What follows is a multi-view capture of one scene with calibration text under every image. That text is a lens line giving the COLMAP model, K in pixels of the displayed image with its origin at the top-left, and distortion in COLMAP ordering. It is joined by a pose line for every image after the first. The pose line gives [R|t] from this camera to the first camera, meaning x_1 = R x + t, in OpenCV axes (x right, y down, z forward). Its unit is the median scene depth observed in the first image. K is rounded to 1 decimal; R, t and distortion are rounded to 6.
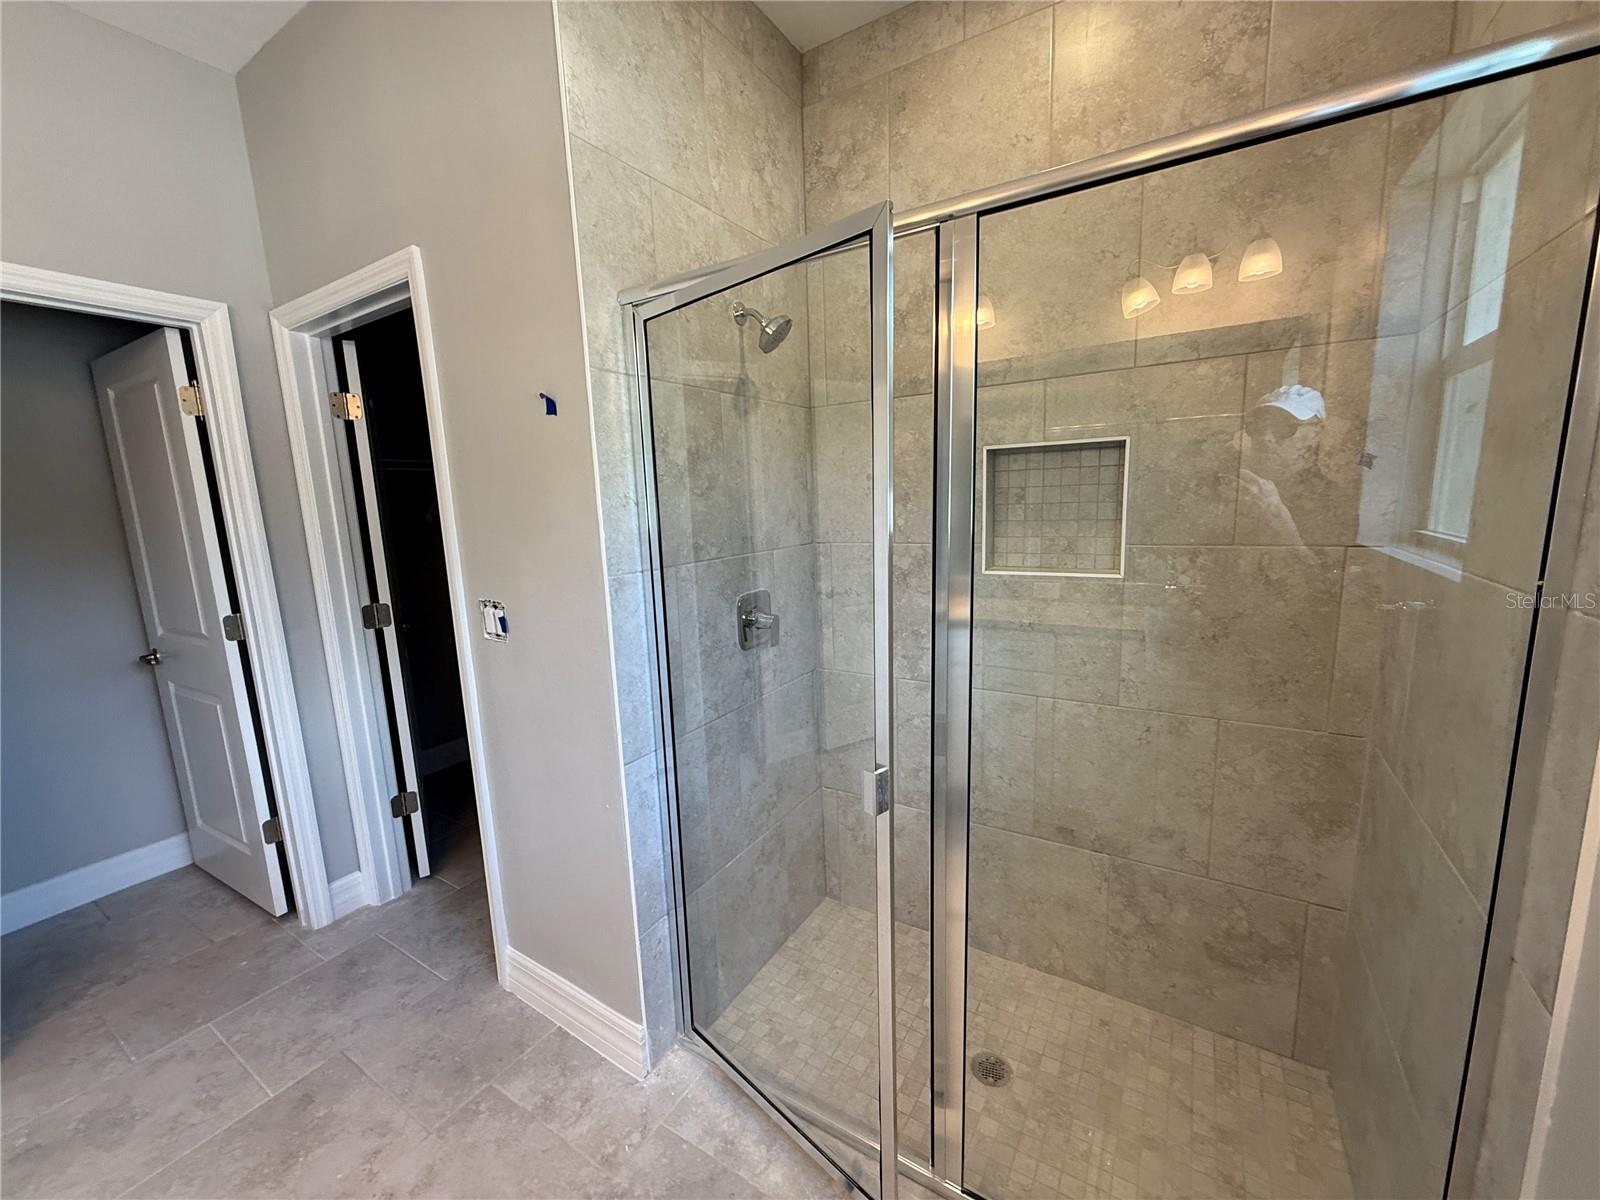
lens RADIAL K [[636.6, 0, 791.6], [0, 636.6, 602.8], [0, 0, 1]] dist [0.001698, -0.000498]
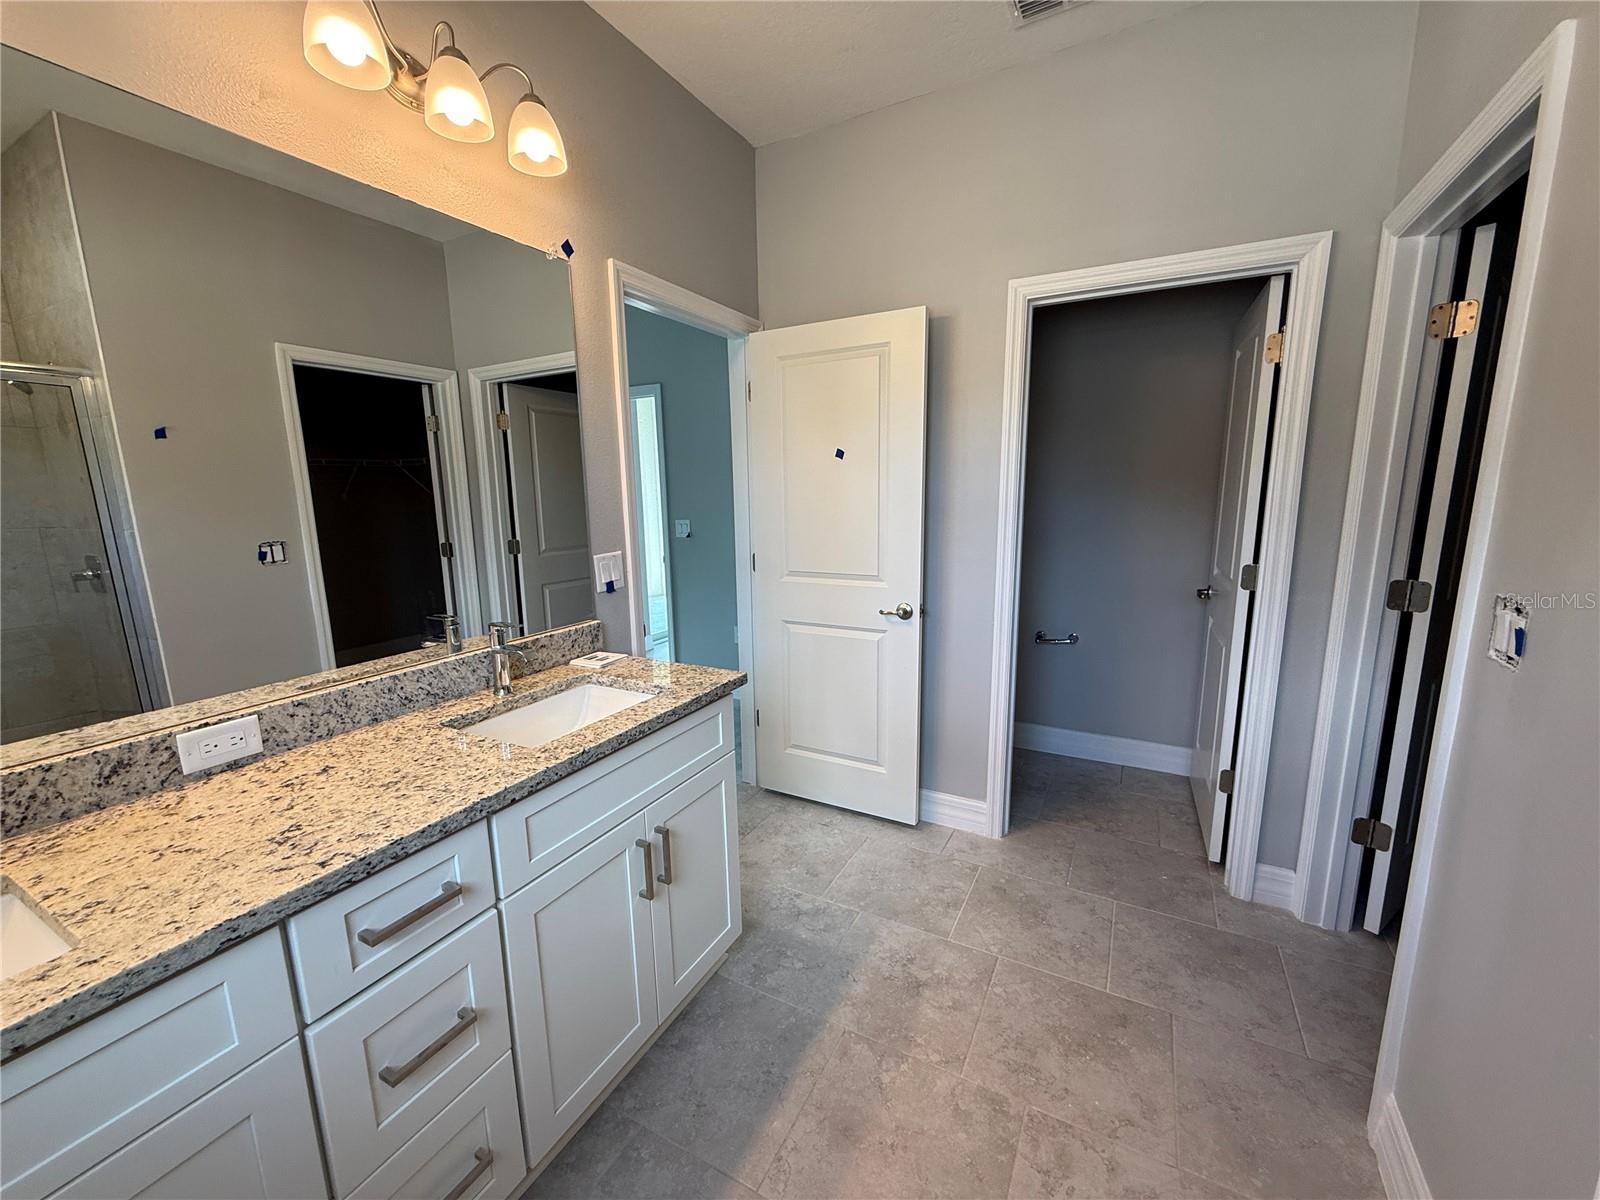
lens RADIAL K [[636.6, 0, 795.5], [0, 636.6, 601.1], [0, 0, 1]] dist [0.001698, -0.000498]
pose [[0.069141, 0.209976, -0.975259, 0.065936], [-0.148857, 0.968825, 0.198038, -0.017213], [0.986439, 0.131482, 0.098242, 0.205415]]
